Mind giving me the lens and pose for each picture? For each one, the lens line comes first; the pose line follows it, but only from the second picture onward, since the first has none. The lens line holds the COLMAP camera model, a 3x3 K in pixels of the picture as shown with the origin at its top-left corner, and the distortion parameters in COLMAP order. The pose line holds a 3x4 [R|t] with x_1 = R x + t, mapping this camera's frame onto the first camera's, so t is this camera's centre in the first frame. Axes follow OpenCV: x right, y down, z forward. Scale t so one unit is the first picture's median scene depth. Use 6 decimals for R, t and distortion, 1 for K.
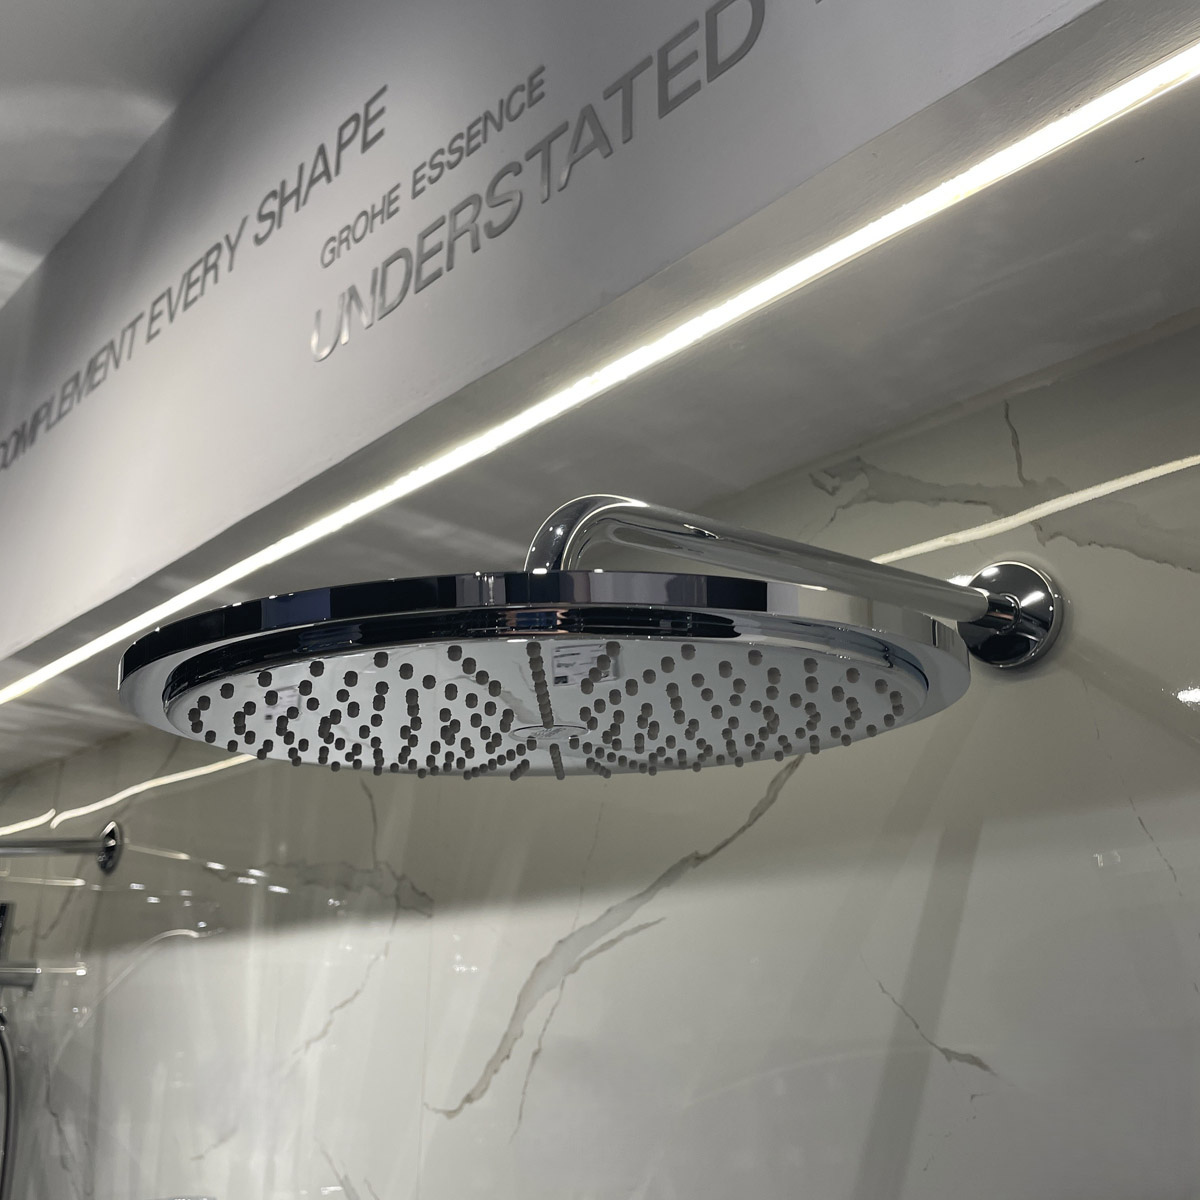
lens RADIAL K [[1225.8, 0, 596.7], [0, 1225.8, 582.2], [0, 0, 1]] dist [0.090291, -0.133792]
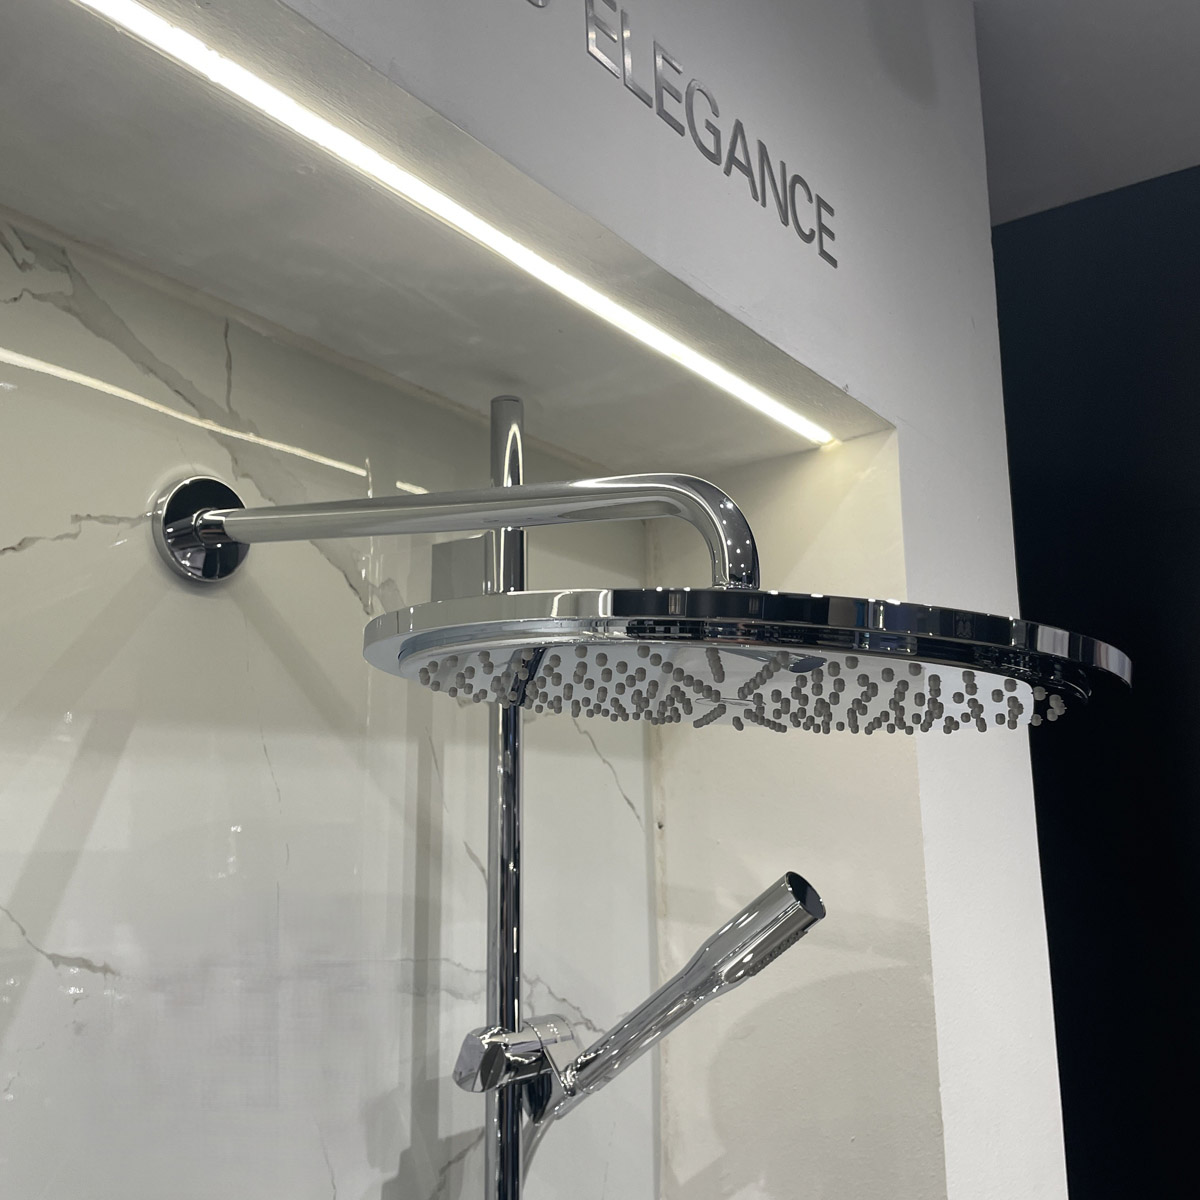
lens RADIAL K [[1223.5, 0, 595.7], [0, 1223.5, 605.5], [0, 0, 1]] dist [0.102968, -0.161347]
pose [[-0.198064, 0.187841, 0.962022, -0.543509], [-0.337002, 0.908584, -0.246790, 0.176547], [-0.920435, -0.373083, -0.116655, 0.629526]]
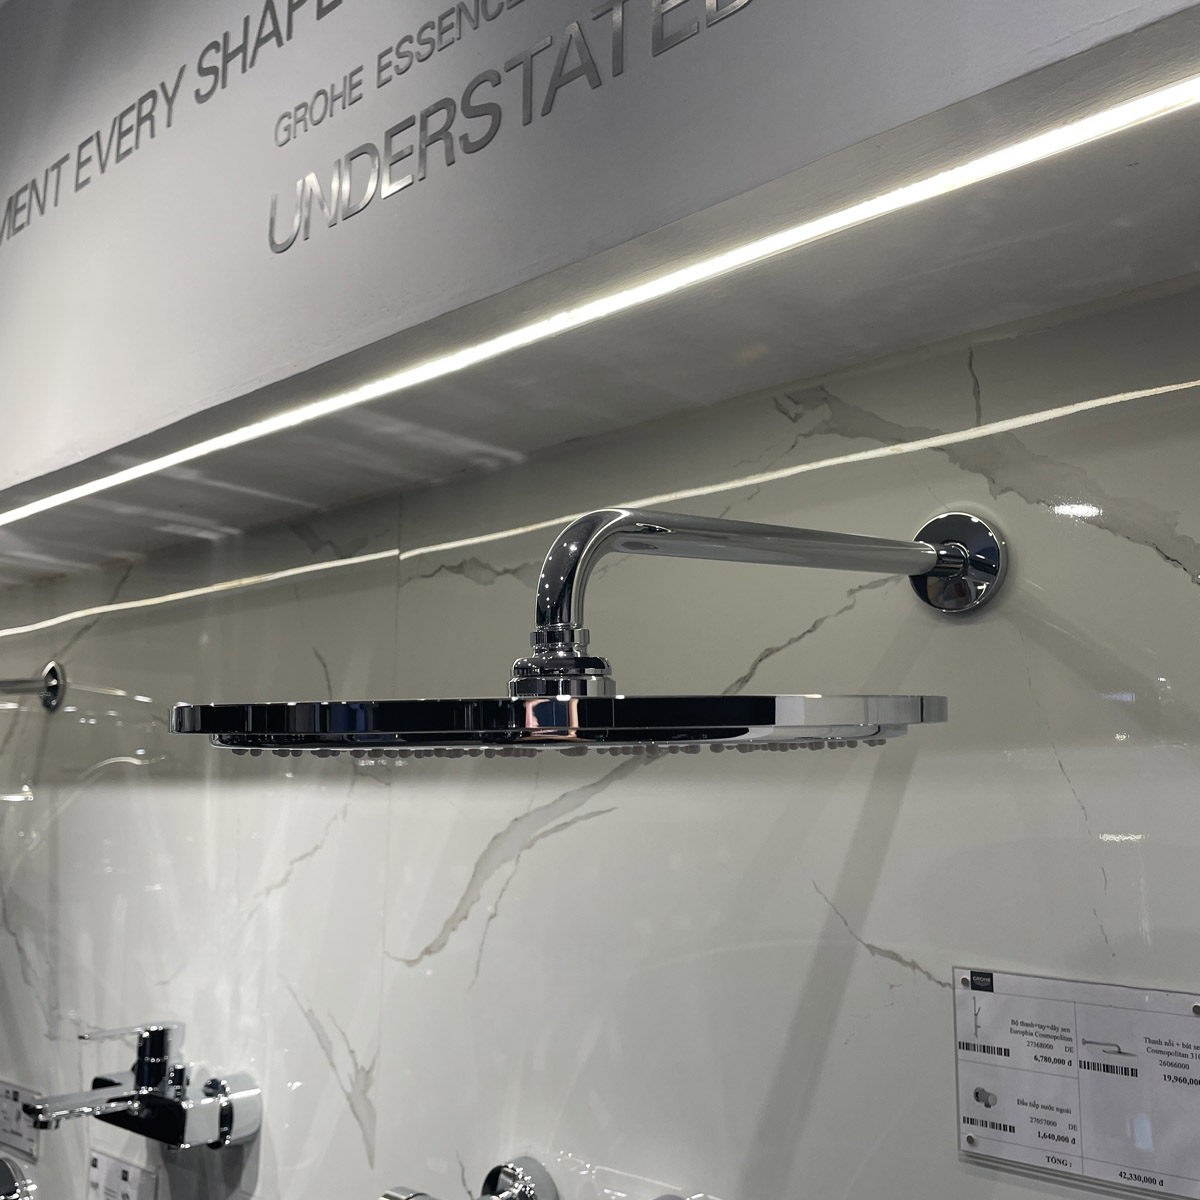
lens RADIAL K [[1223.5, 0, 595.7], [0, 1223.5, 605.5], [0, 0, 1]] dist [0.102968, -0.161347]
pose [[0.997001, 0.017020, 0.075492, -0.045276], [-0.031246, 0.980998, 0.191487, -0.103360], [-0.070799, -0.193271, 0.978588, -0.021699]]
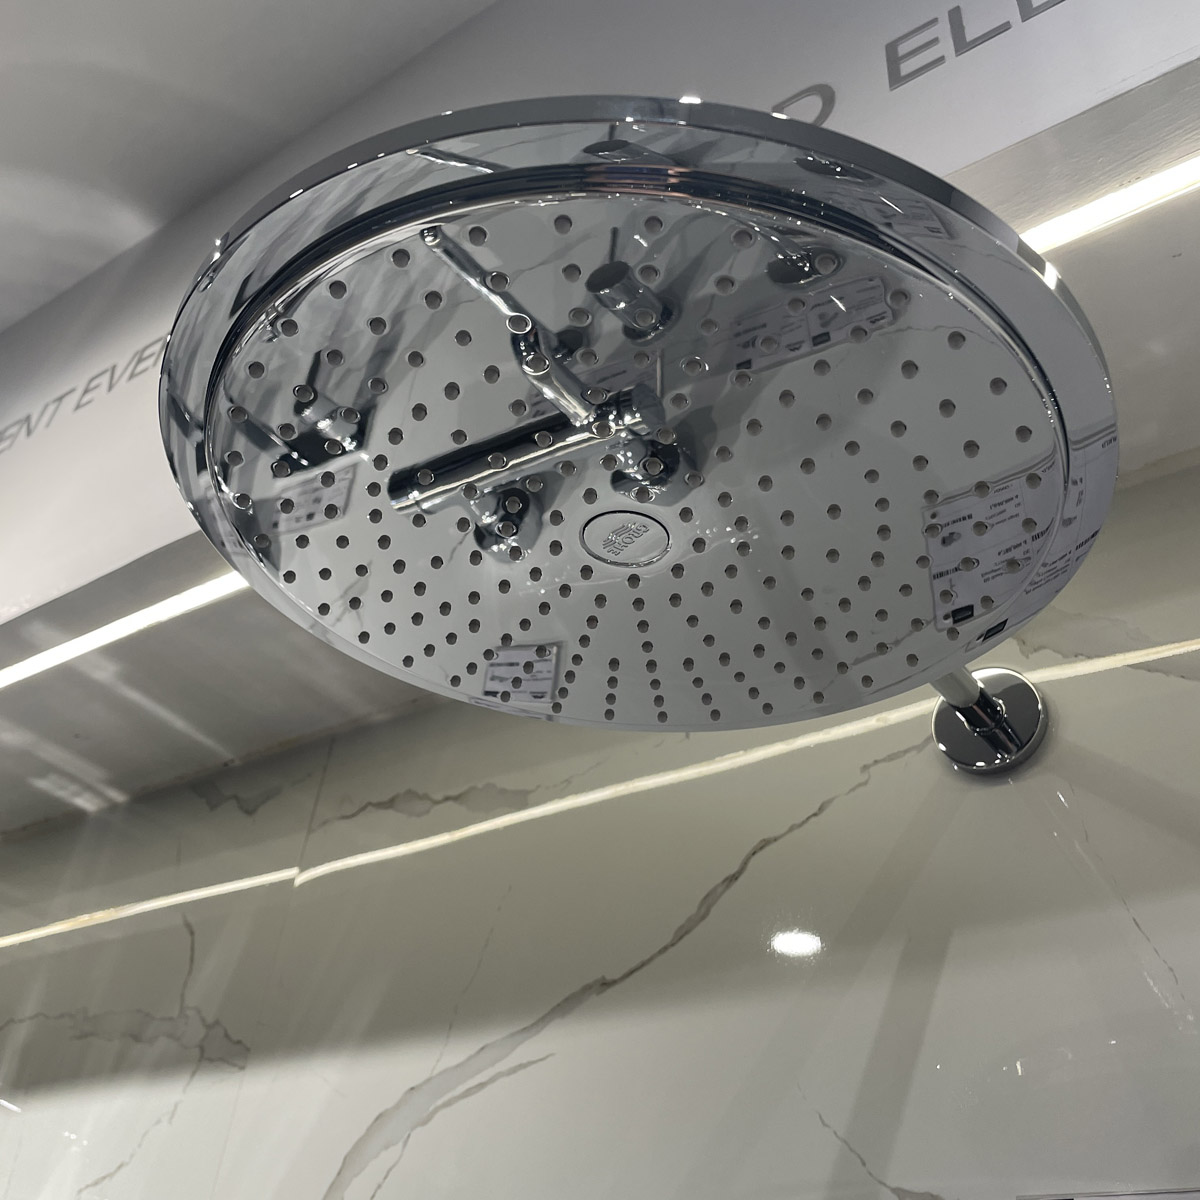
lens RADIAL K [[1224.6, 0, 607.0], [0, 1224.6, 584.8], [0, 0, 1]] dist [0.077384, -0.115928]
pose [[0.971947, 0.200928, 0.122254, -0.073902], [-0.156212, 0.940066, -0.303105, 0.208104], [-0.175829, 0.275505, 0.945083, 0.092452]]
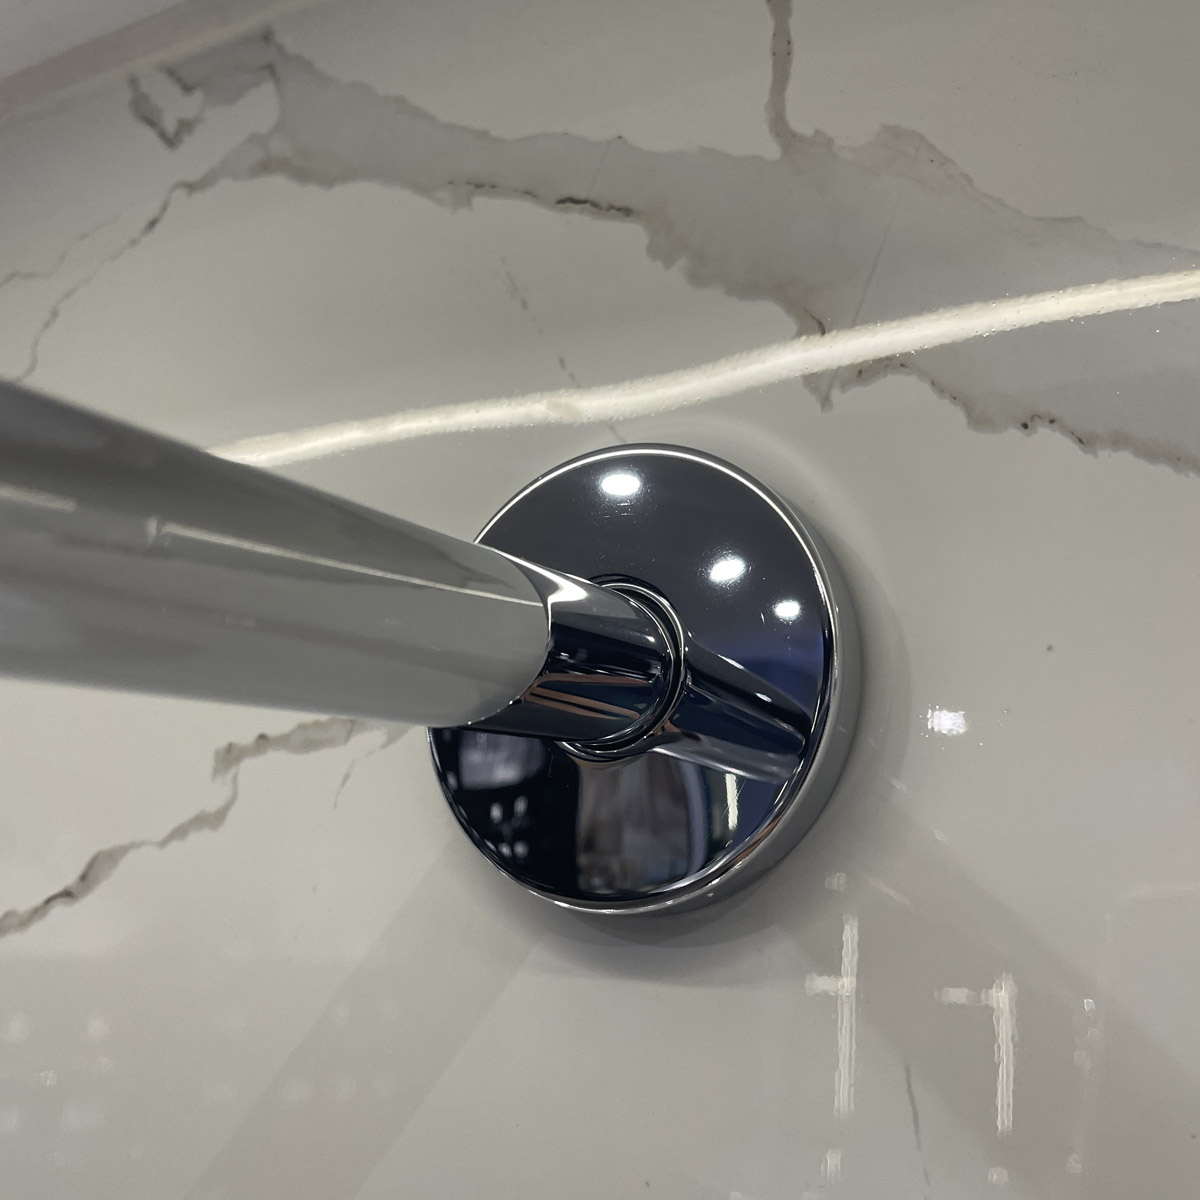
lens RADIAL K [[1224.7, 0, 632.1], [0, 1224.7, 591.6], [0, 0, 1]] dist [0.014935, 0.006700]
pose [[0.945294, 0.140681, 0.294328, 0.207726], [-0.169064, 0.982884, 0.073191, -0.004486], [-0.278994, -0.118948, 0.952898, 0.618245]]
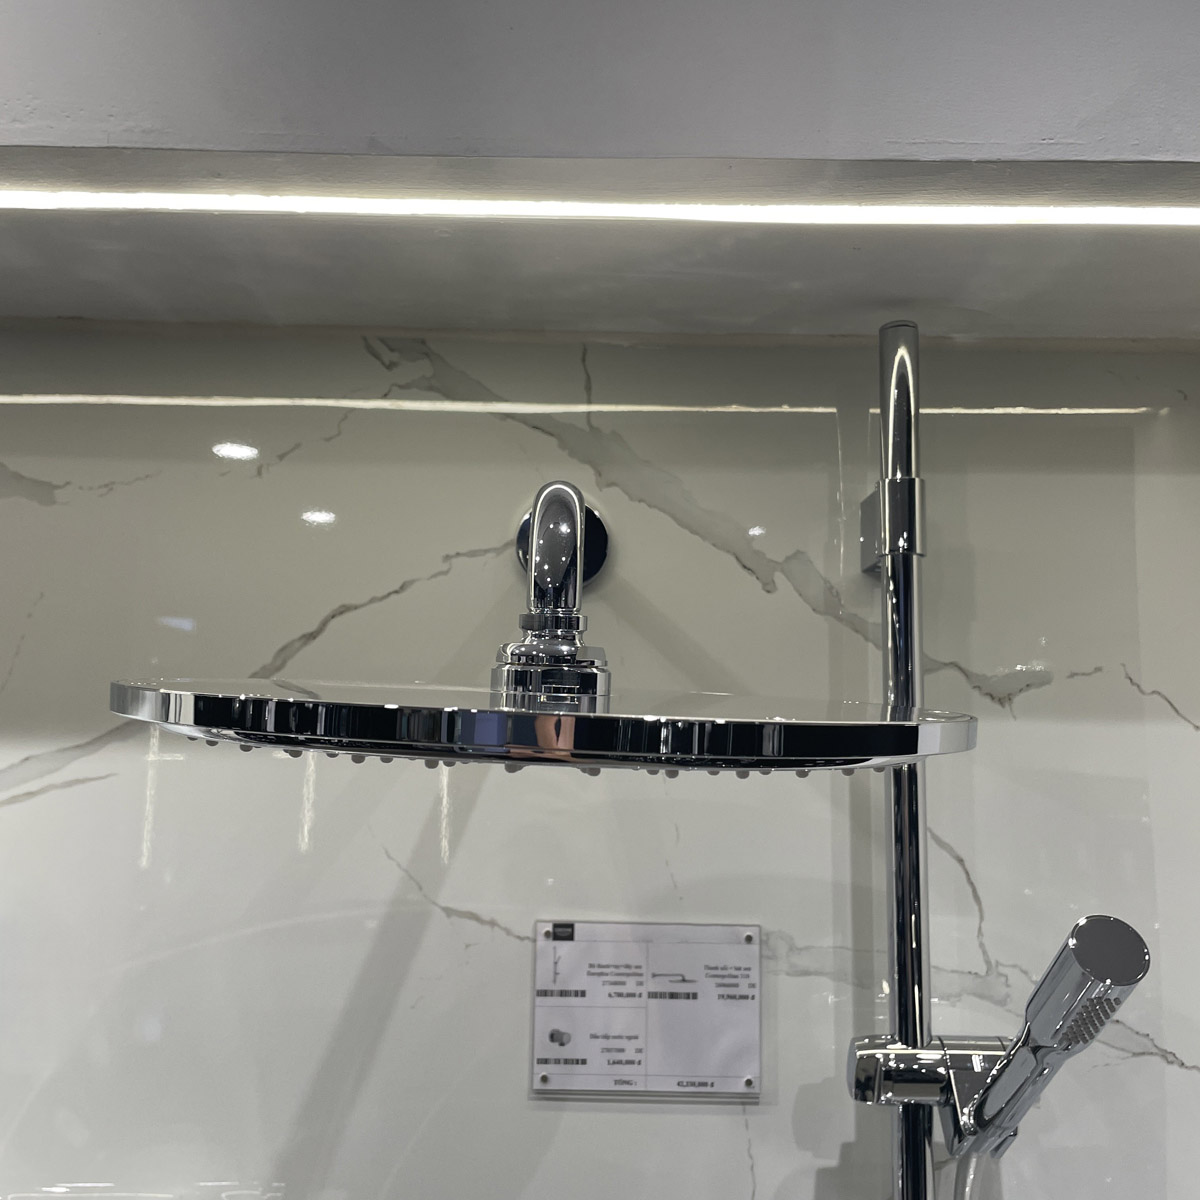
lens RADIAL K [[1223.5, 0, 595.7], [0, 1223.5, 605.5], [0, 0, 1]] dist [0.102968, -0.161347]
pose [[0.668669, 0.084369, 0.738758, -0.373627], [-0.269181, 0.953618, 0.134736, -0.062790], [-0.693126, -0.288954, 0.660366, 0.172455]]
